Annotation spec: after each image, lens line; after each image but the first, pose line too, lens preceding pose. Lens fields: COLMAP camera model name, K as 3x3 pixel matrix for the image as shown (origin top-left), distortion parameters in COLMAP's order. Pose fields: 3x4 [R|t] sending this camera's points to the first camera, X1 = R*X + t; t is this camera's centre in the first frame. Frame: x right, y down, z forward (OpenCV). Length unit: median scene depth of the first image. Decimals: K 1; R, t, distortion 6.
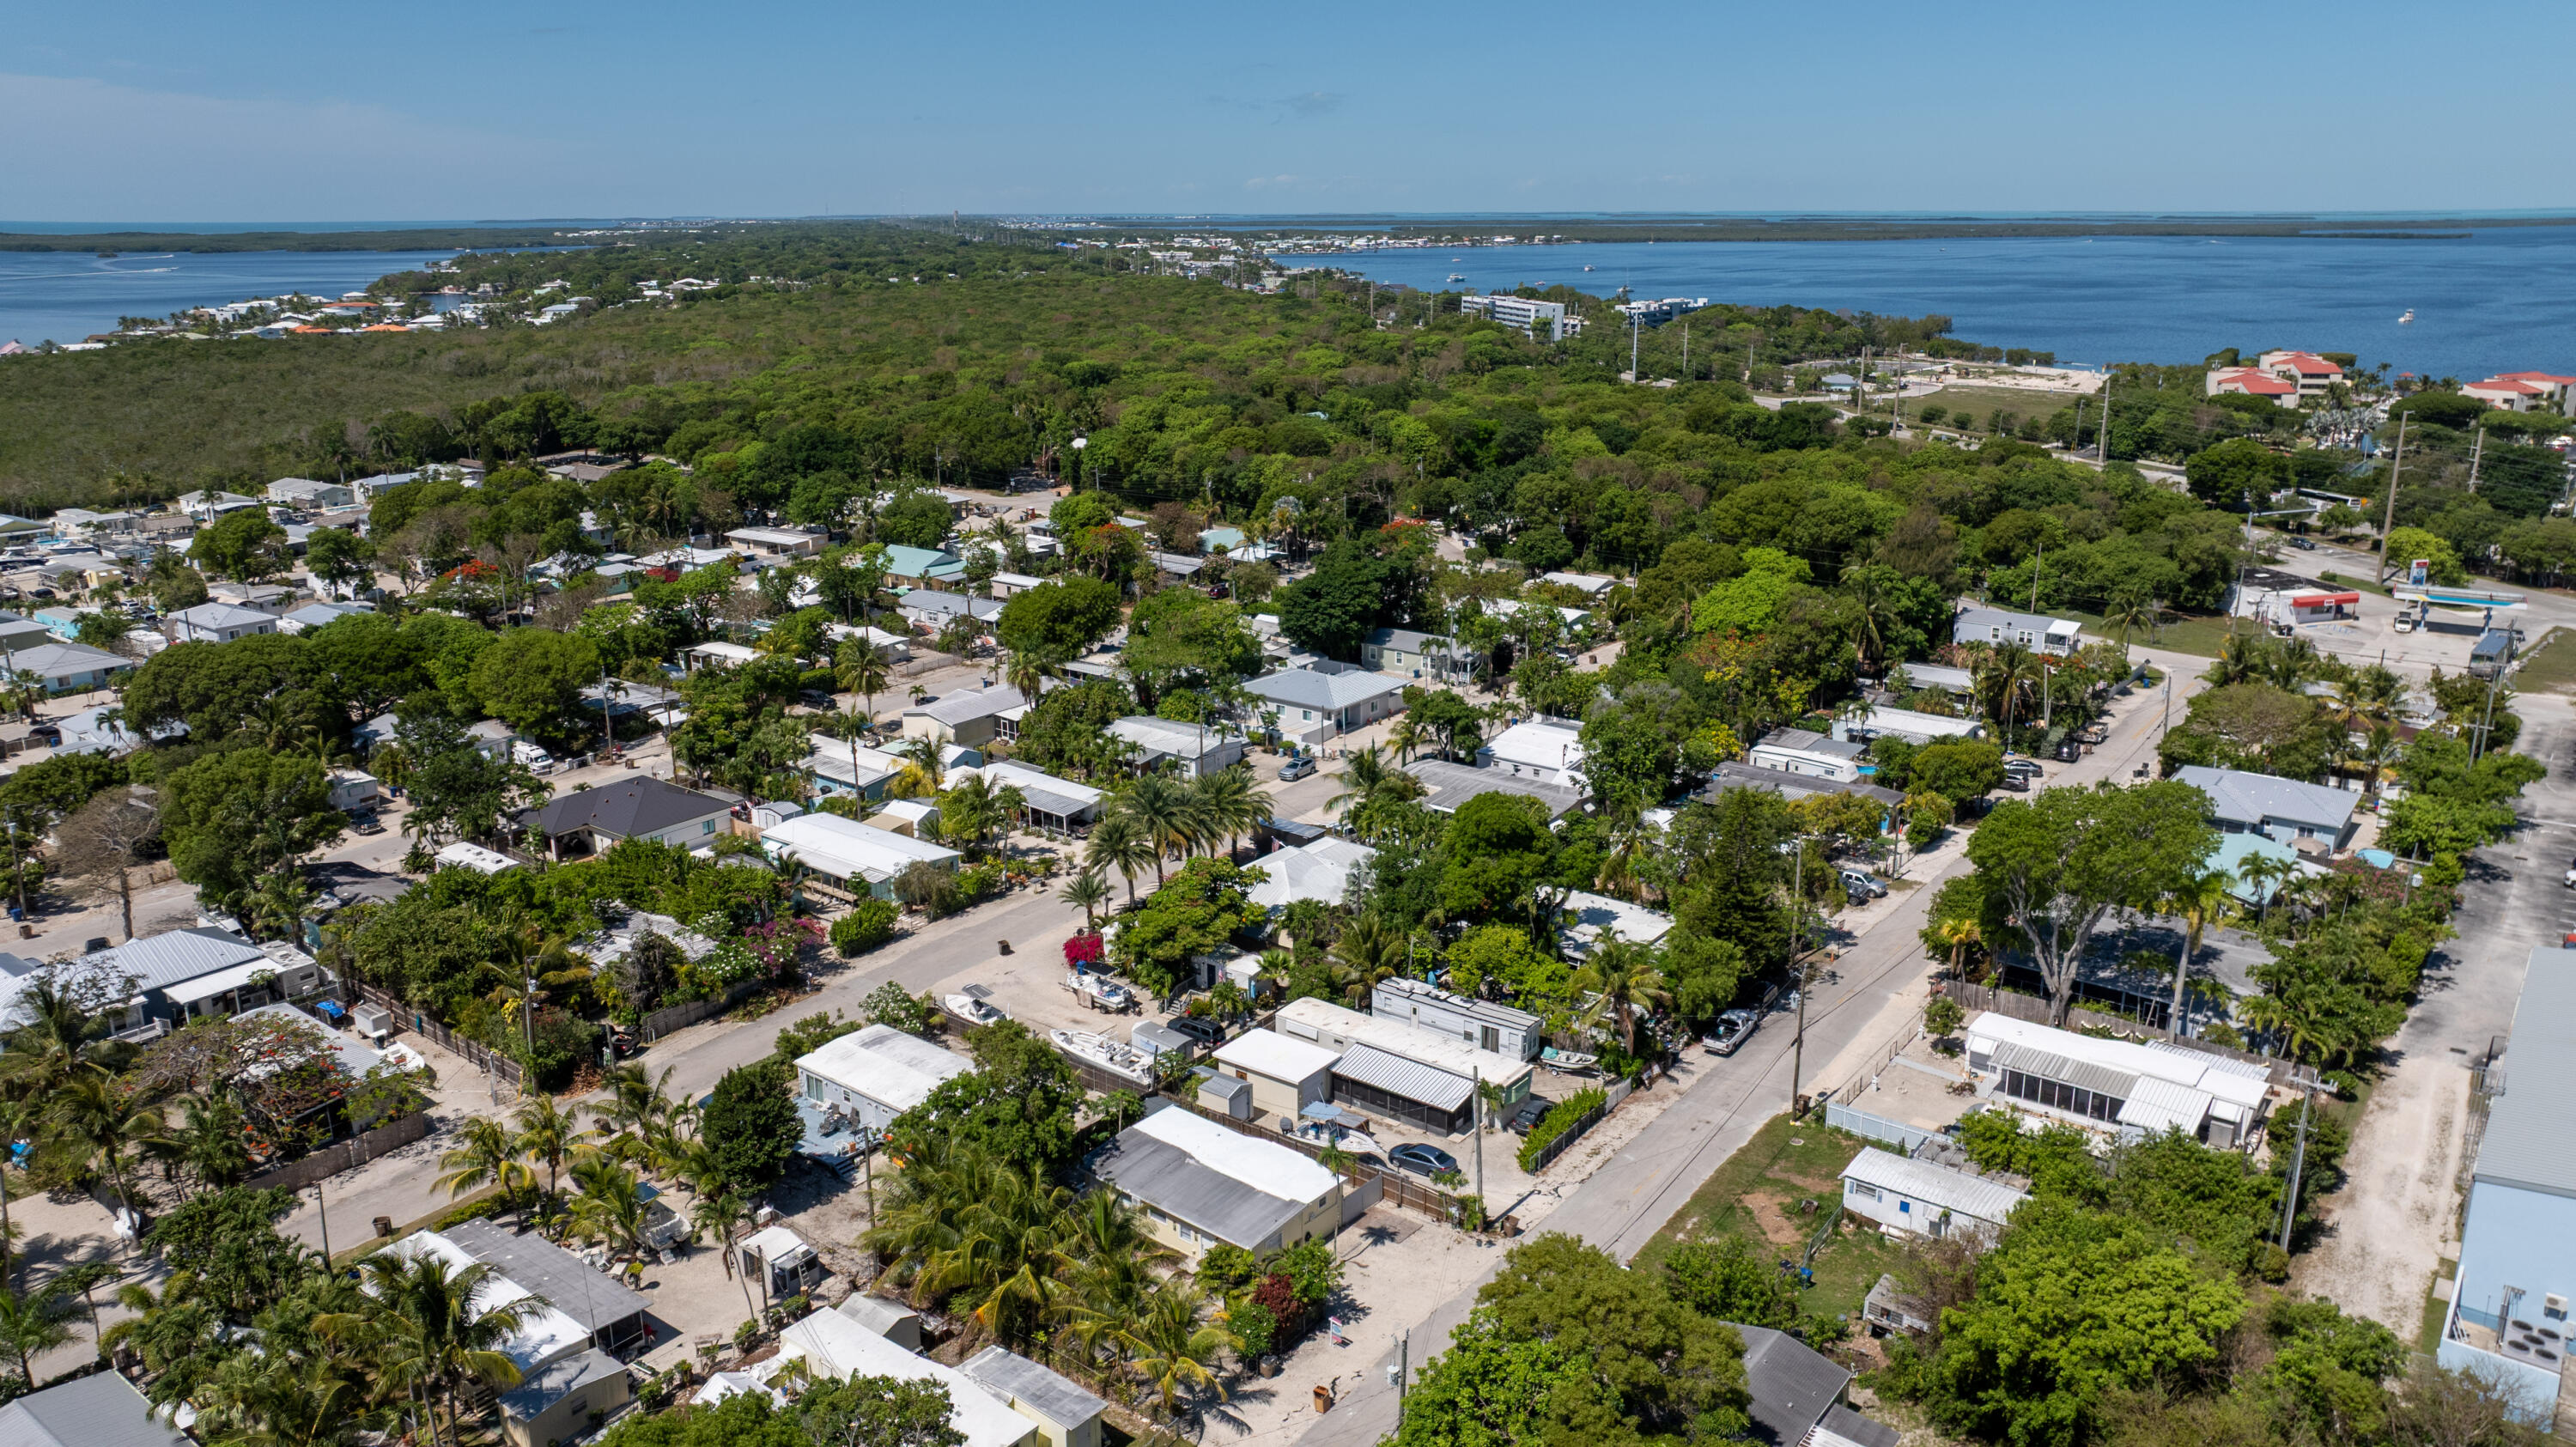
lens RADIAL K [[1797.0, 0, 1288.0], [0, 1797.0, 723.5], [0, 0, 1]] dist [-0.008444, -0.005936]
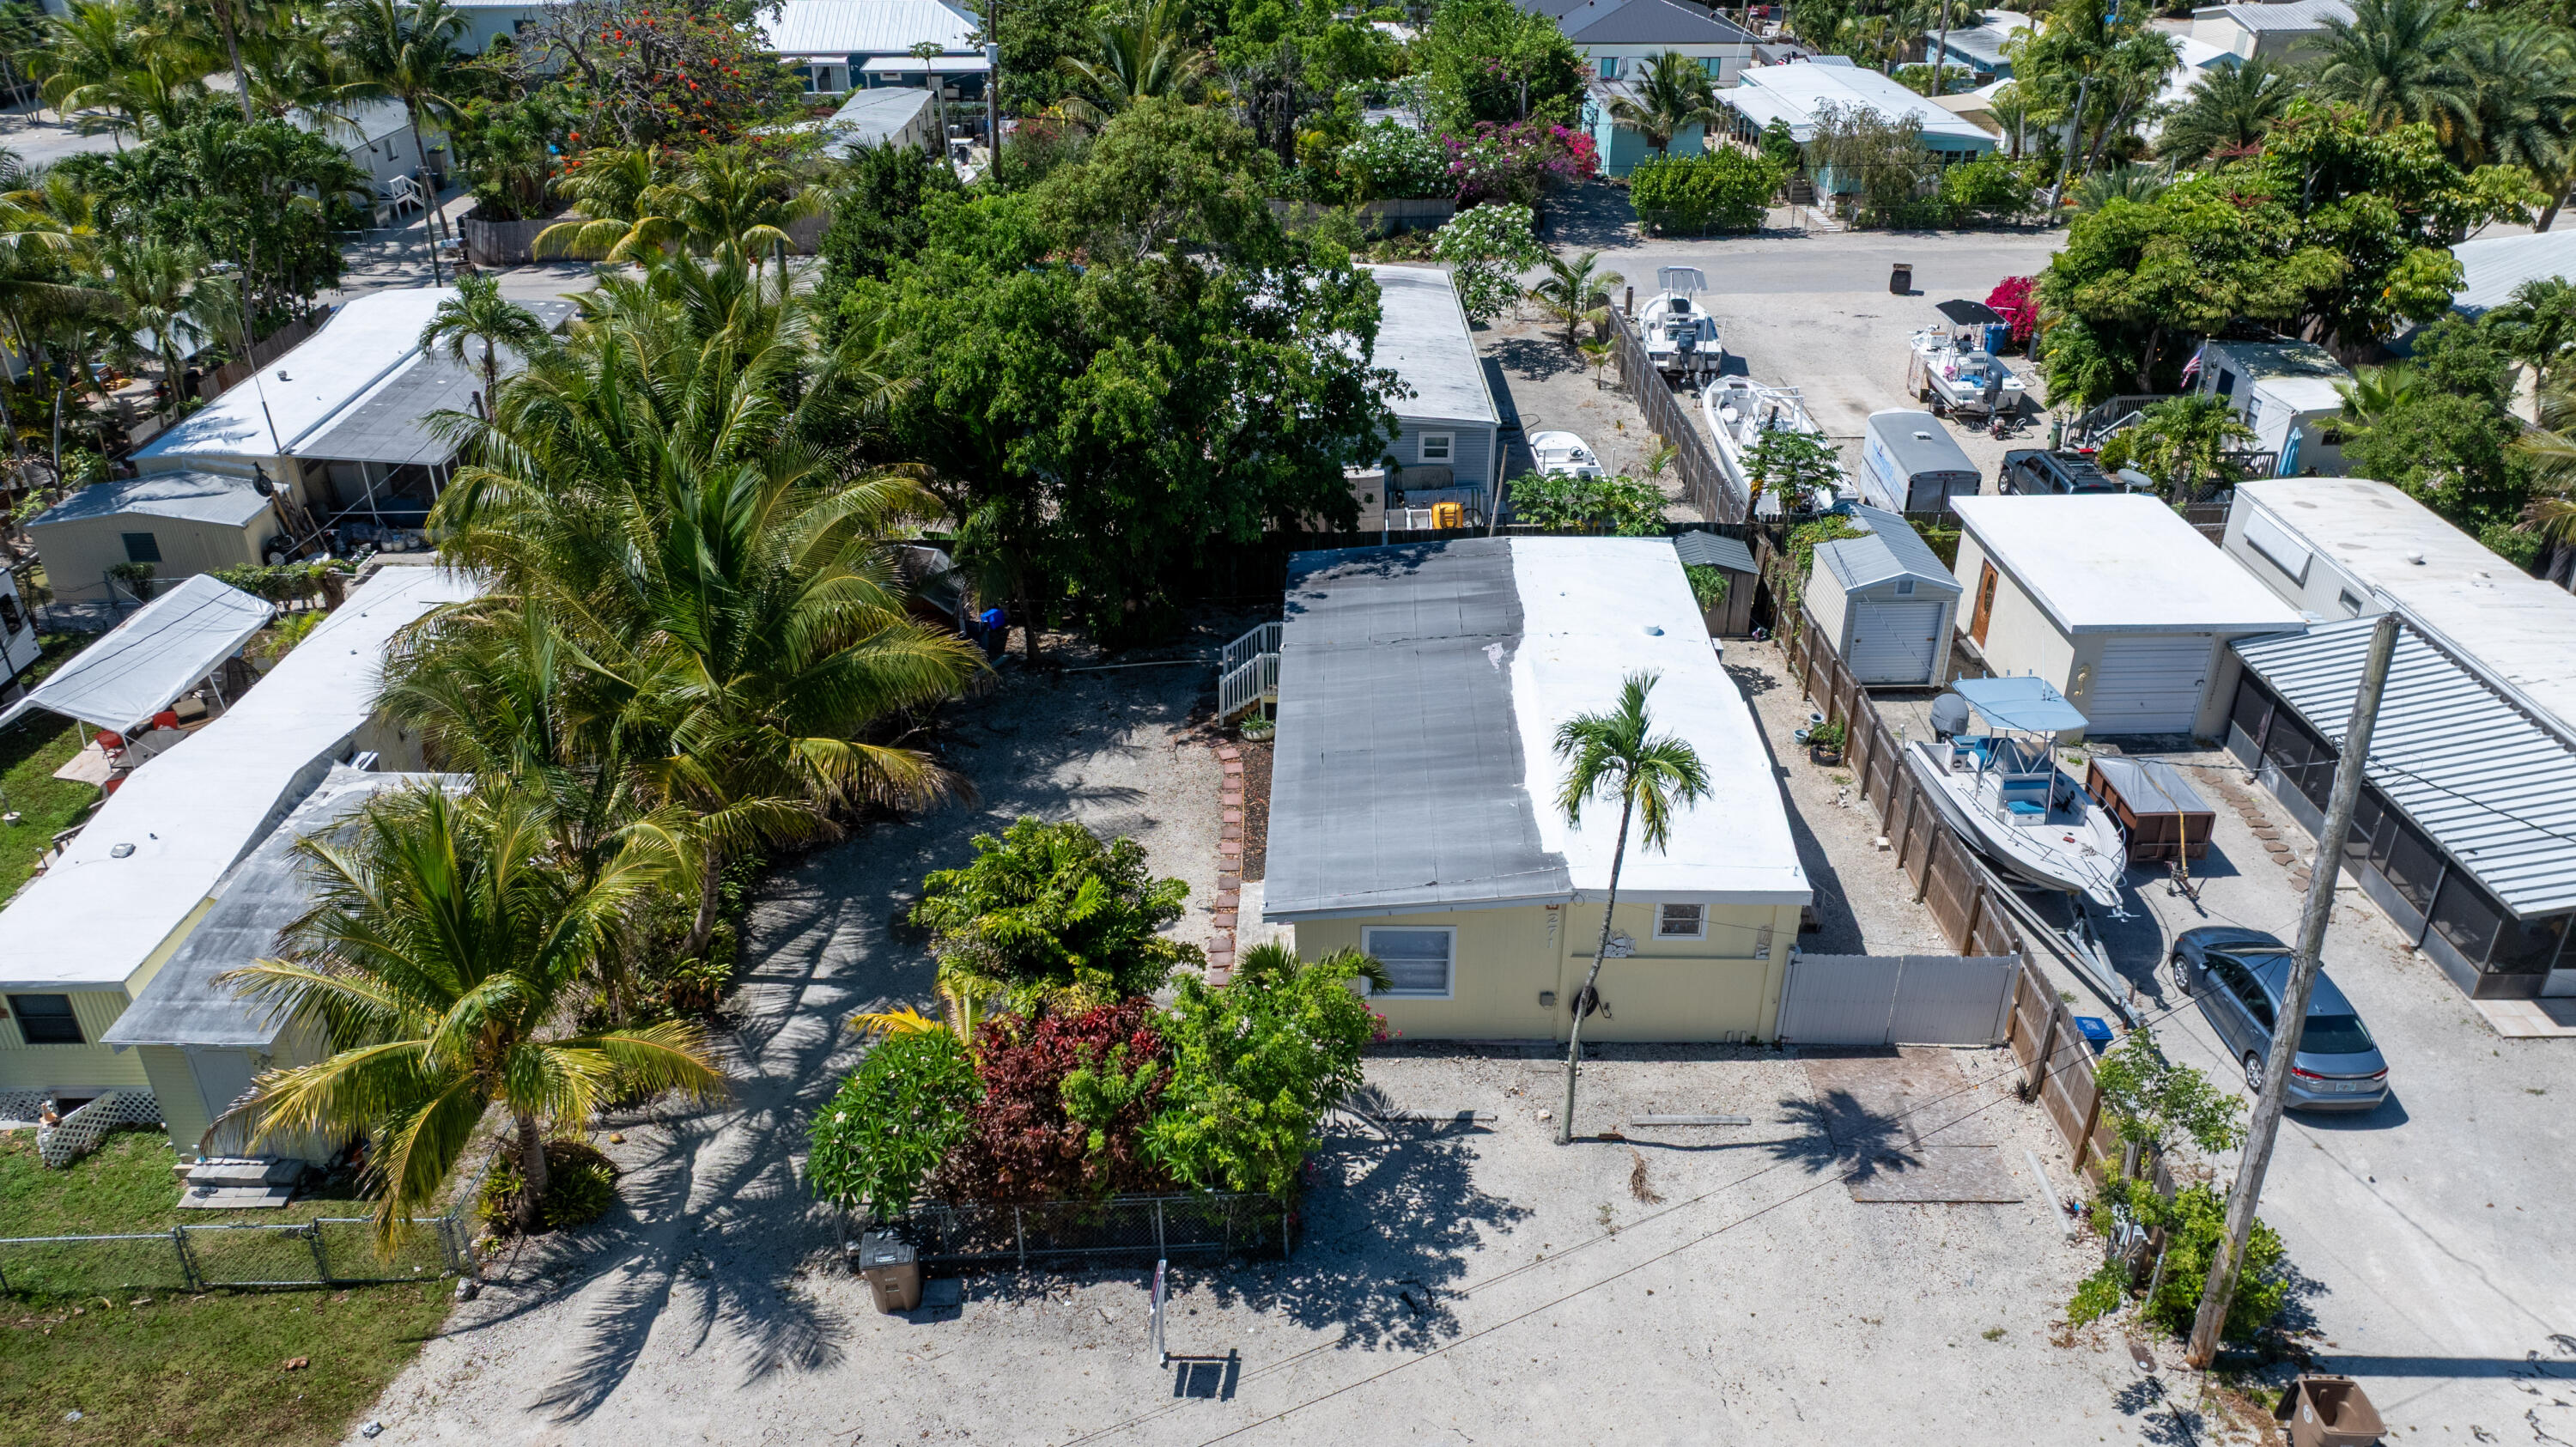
lens RADIAL K [[1797.0, 0, 1288.0], [0, 1797.0, 723.5], [0, 0, 1]] dist [-0.008444, -0.005936]
pose [[0.611935, 0.376740, -0.695416, 0.146437], [-0.207959, 0.924967, 0.318104, 0.145308], [0.763079, -0.050041, 0.644365, 0.695767]]
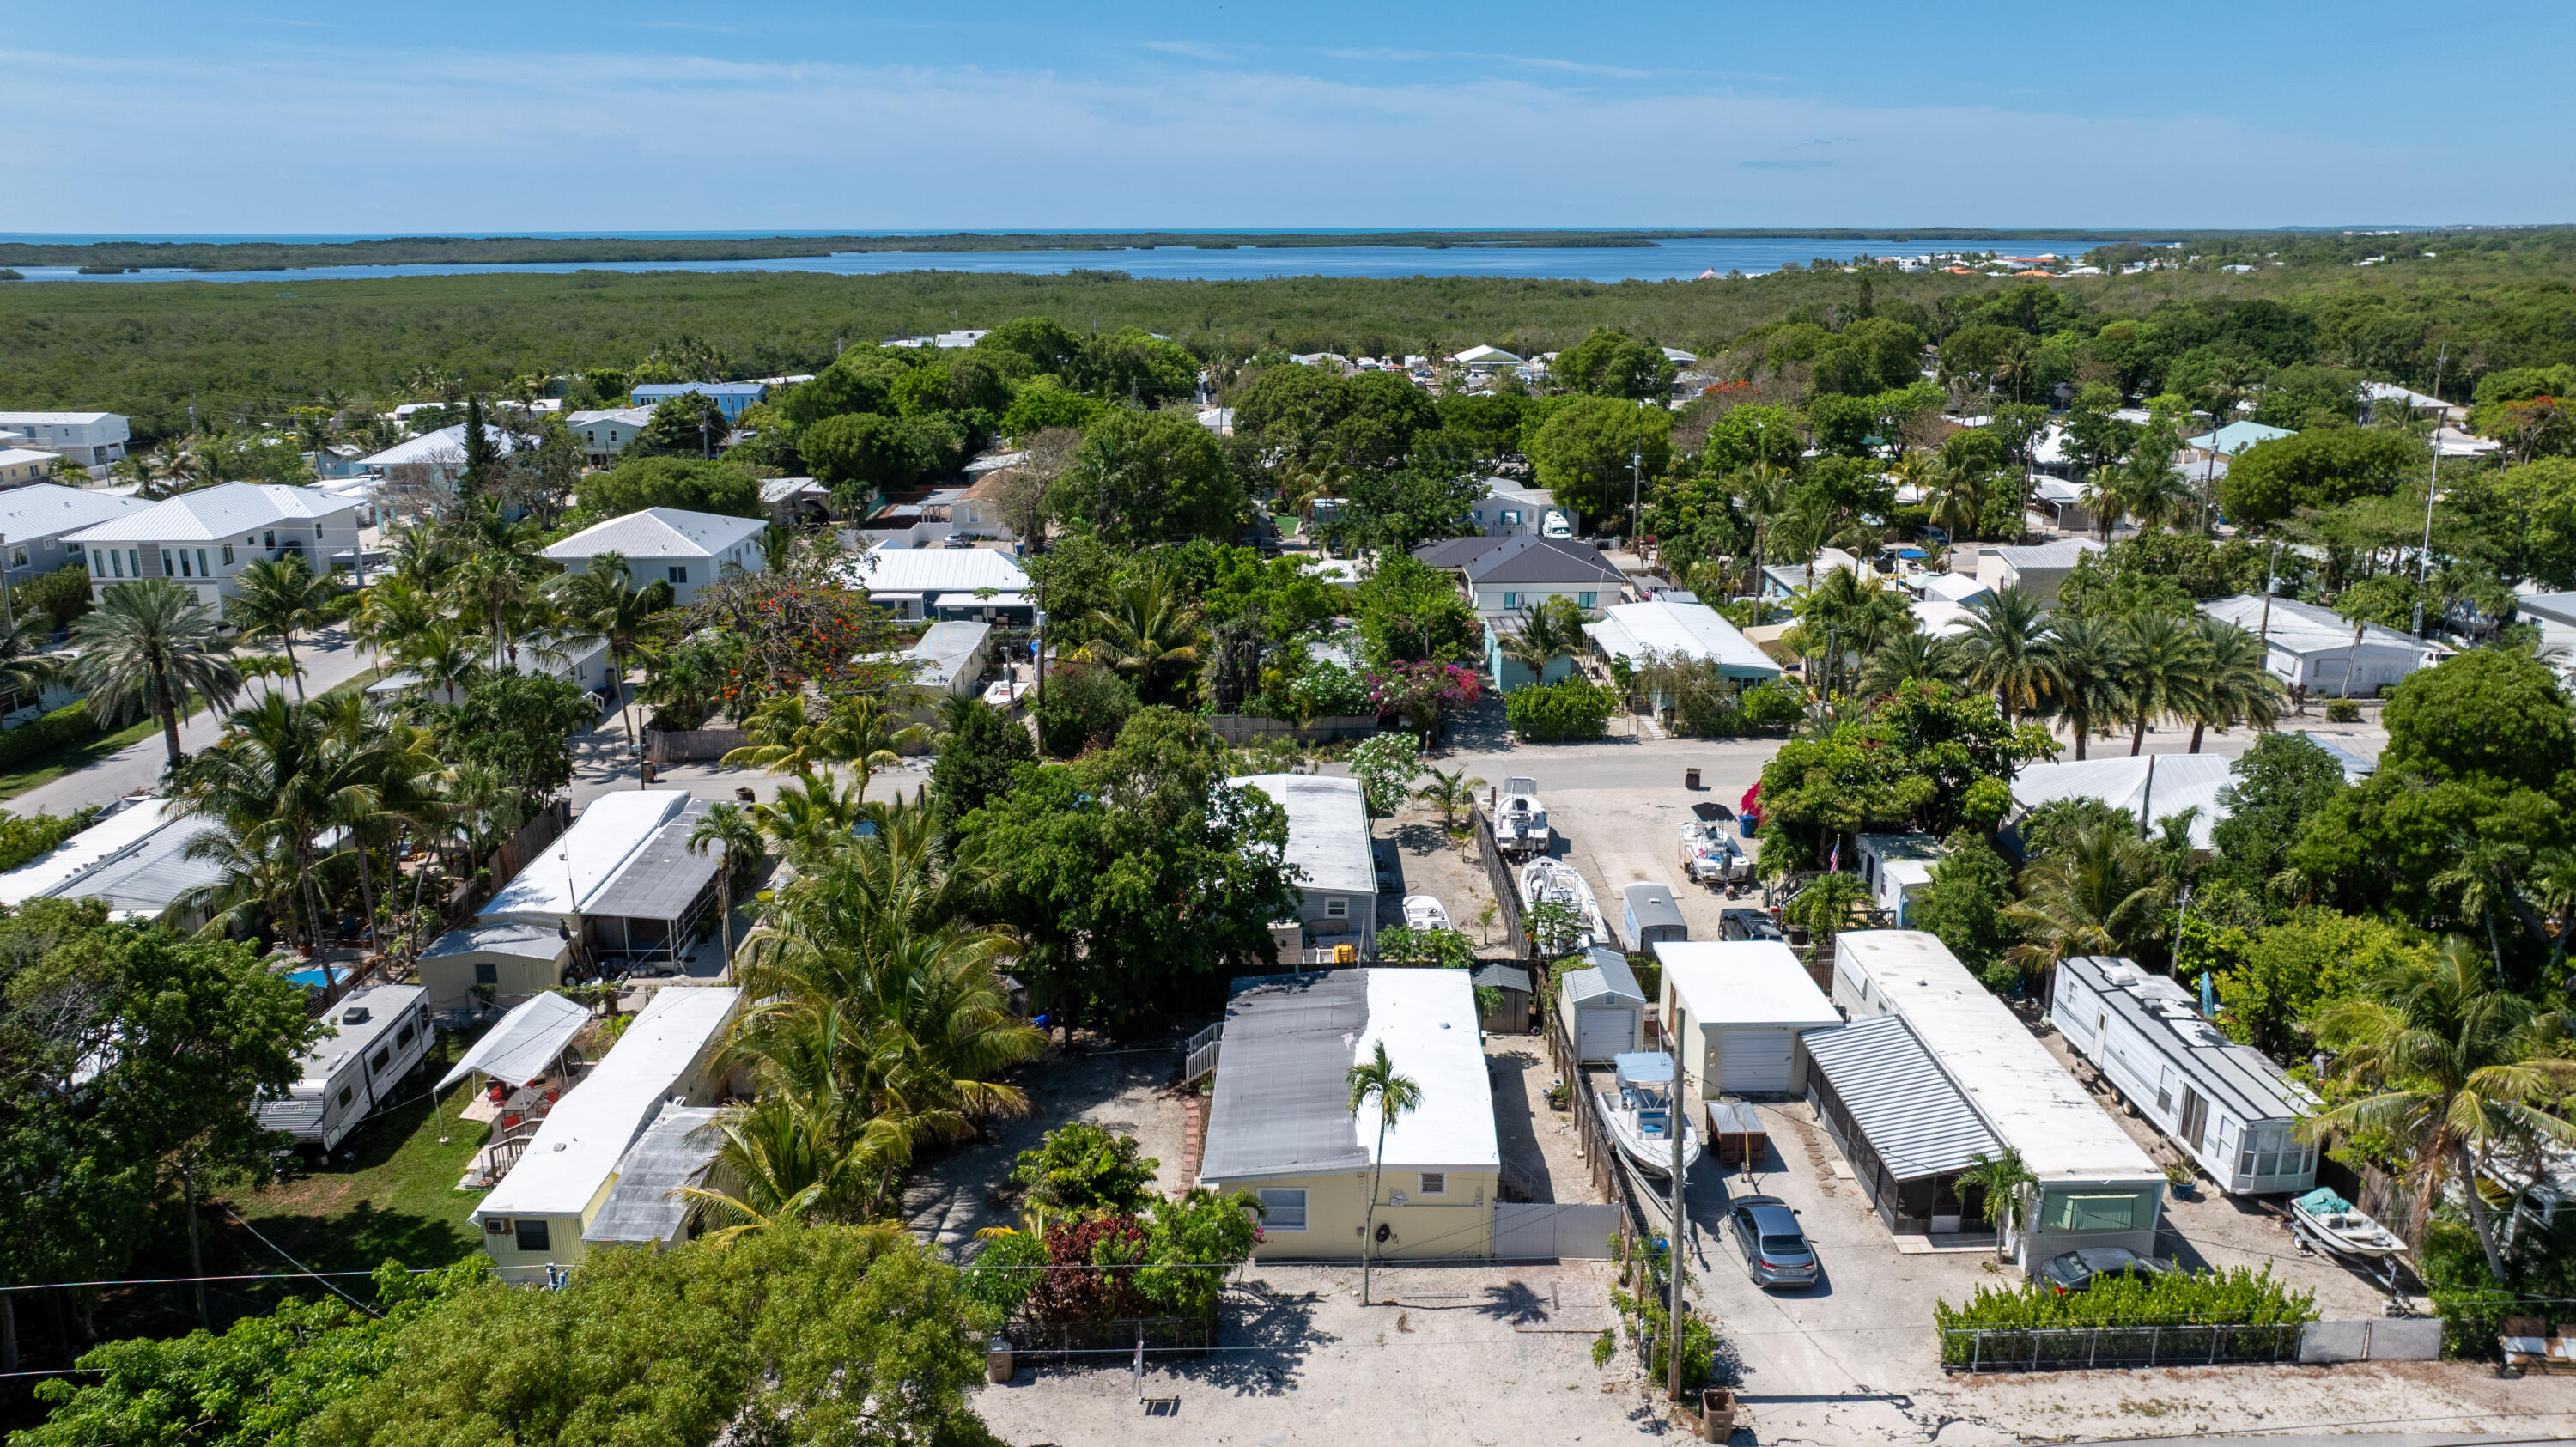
lens RADIAL K [[1797.0, 0, 1288.0], [0, 1797.0, 723.5], [0, 0, 1]] dist [-0.008444, -0.005936]
pose [[0.610116, 0.204738, -0.765402, 0.316324], [-0.207445, 0.973616, 0.095074, 0.090654], [0.764673, 0.100773, 0.636491, 0.570172]]
